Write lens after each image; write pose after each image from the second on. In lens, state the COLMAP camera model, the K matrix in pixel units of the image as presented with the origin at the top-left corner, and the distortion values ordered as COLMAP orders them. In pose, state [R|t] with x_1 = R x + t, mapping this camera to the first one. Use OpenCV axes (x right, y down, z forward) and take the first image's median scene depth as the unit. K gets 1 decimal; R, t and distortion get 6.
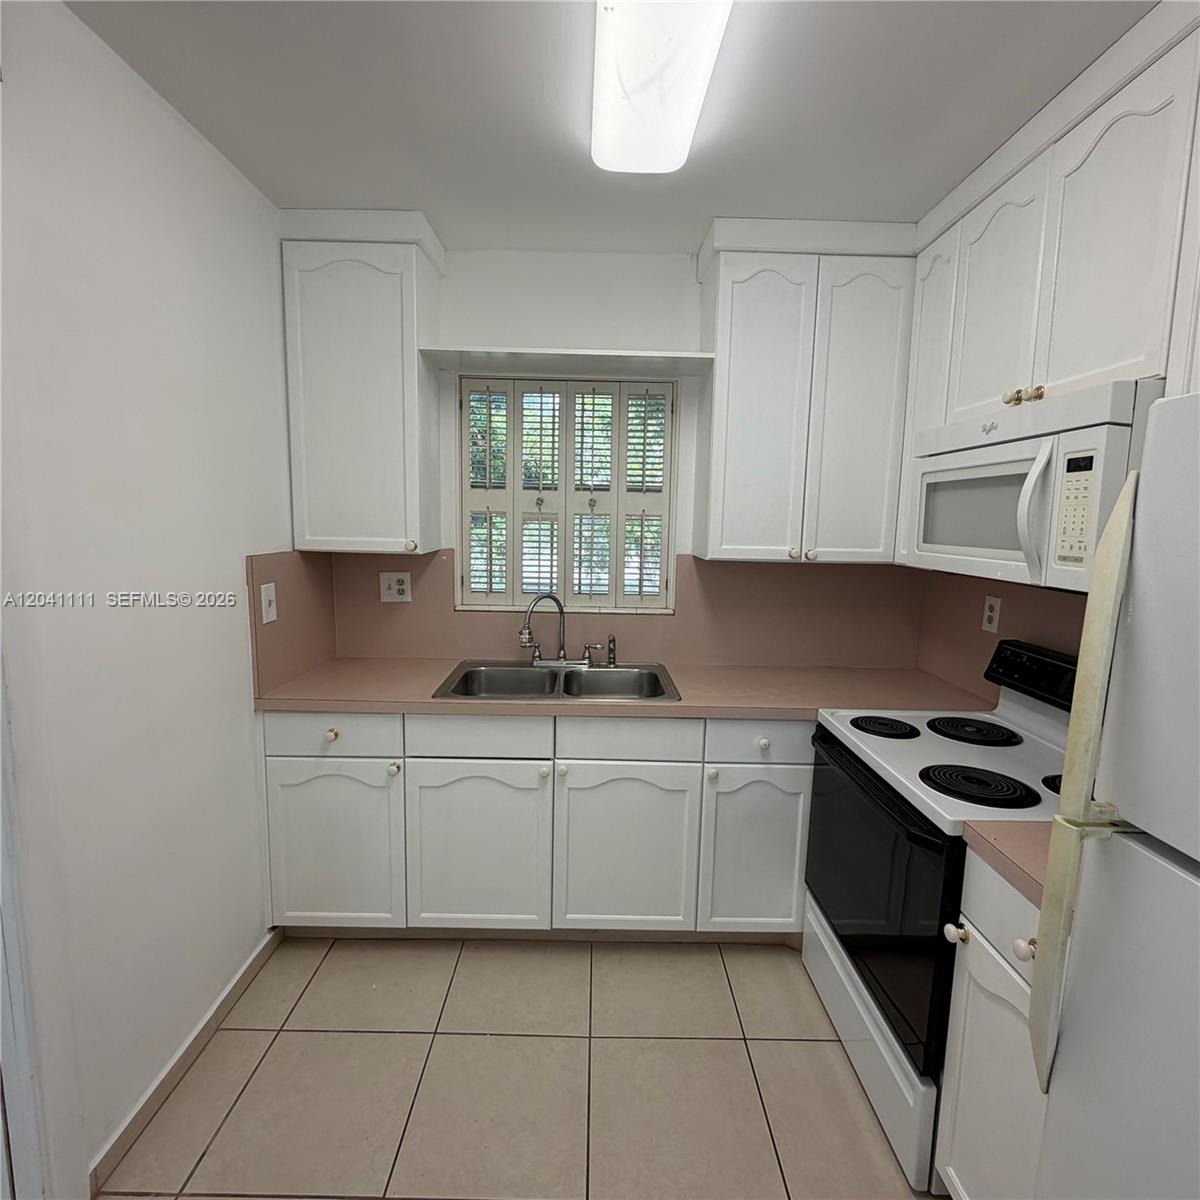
lens RADIAL K [[639.7, 0, 600.0], [0, 639.7, 600.0], [0, 0, 1]] dist [0.004466, -0.000747]
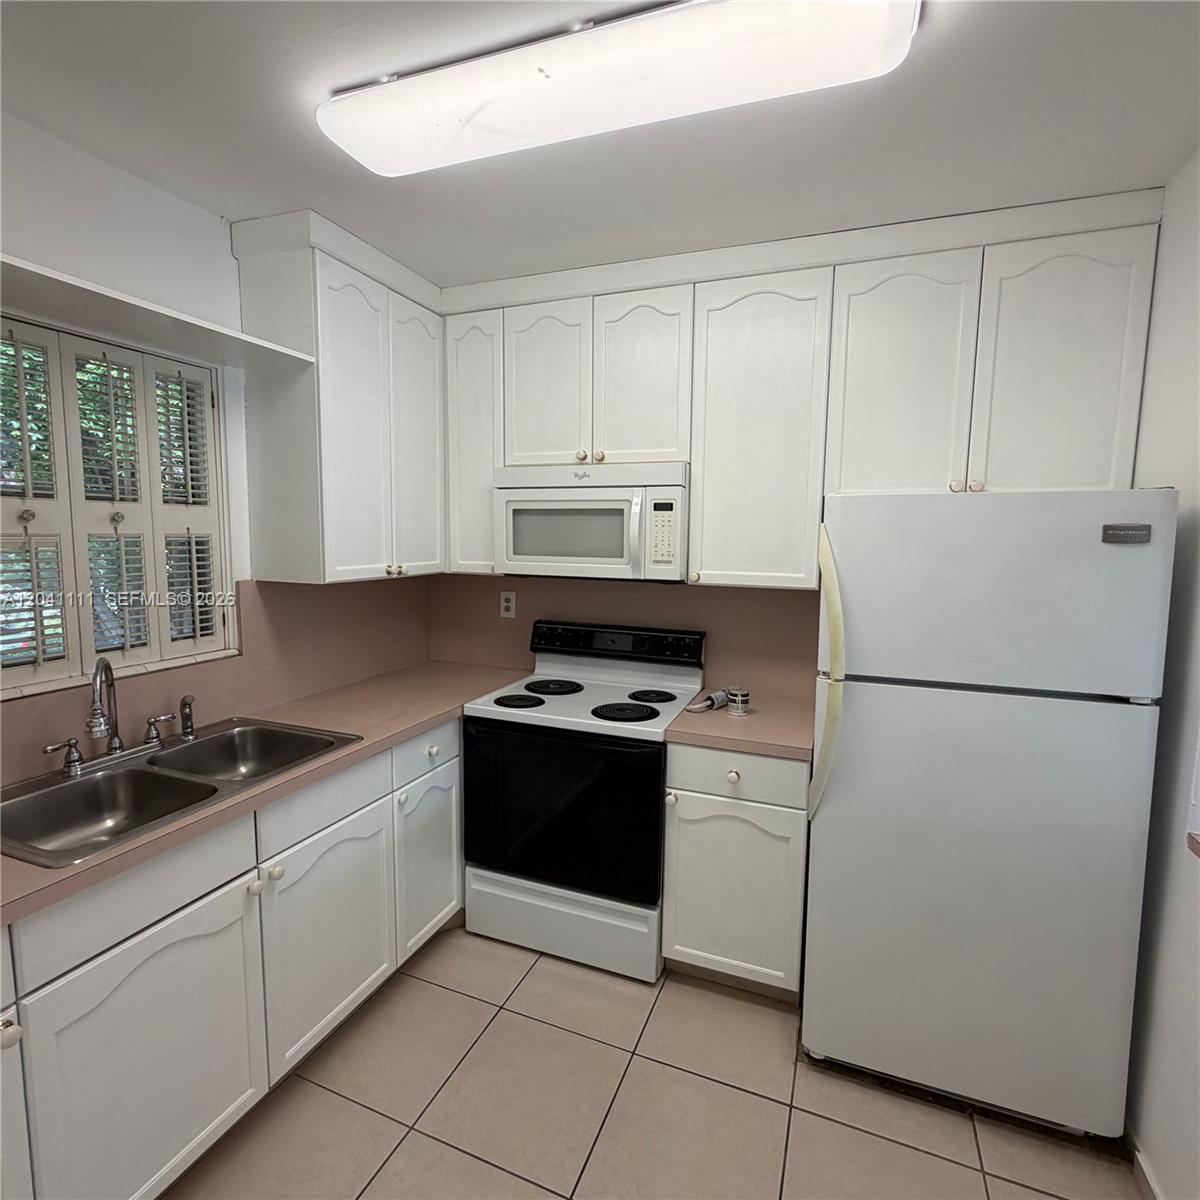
lens RADIAL K [[639.7, 0, 600.0], [0, 639.7, 600.0], [0, 0, 1]] dist [0.004466, -0.000747]
pose [[0.376434, -0.114578, 0.919331, -0.572513], [0.113797, 0.990527, 0.076856, -0.071294], [-0.919428, 0.075686, 0.385907, 0.317275]]
